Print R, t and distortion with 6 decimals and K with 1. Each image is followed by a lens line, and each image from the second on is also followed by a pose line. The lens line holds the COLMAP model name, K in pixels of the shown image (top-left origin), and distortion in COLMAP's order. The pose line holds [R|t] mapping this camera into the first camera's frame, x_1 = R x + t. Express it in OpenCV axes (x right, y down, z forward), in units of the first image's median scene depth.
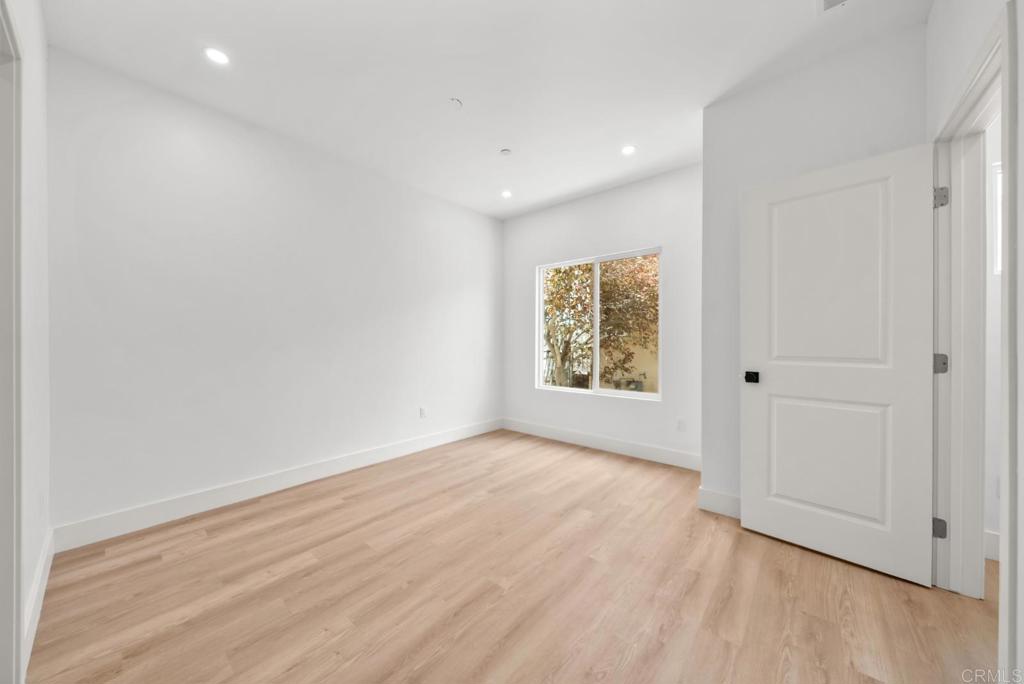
lens RADIAL K [[354.7, 0, 509.5], [0, 354.7, 339.9], [0, 0, 1]] dist [-0.002273, -0.000150]
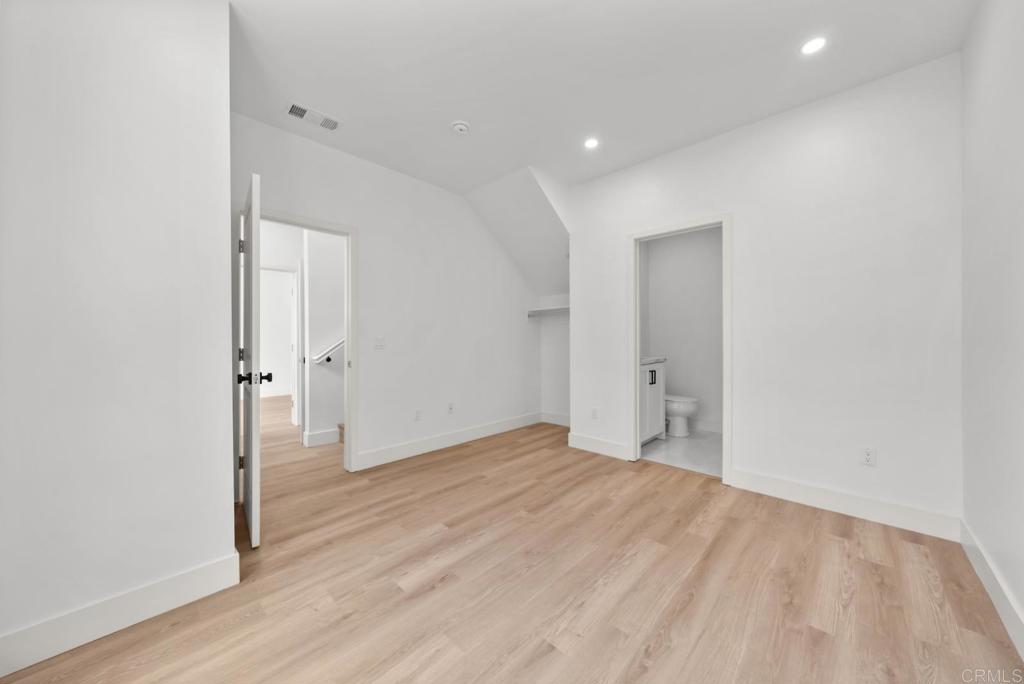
lens RADIAL K [[354.7, 0, 509.5], [0, 354.7, 339.9], [0, 0, 1]] dist [-0.002273, -0.000150]
pose [[-0.998069, 0.005286, 0.061894, -0.044313], [0.005159, 0.999984, -0.002212, 0.009858], [-0.061905, -0.001889, -0.998080, 2.078354]]
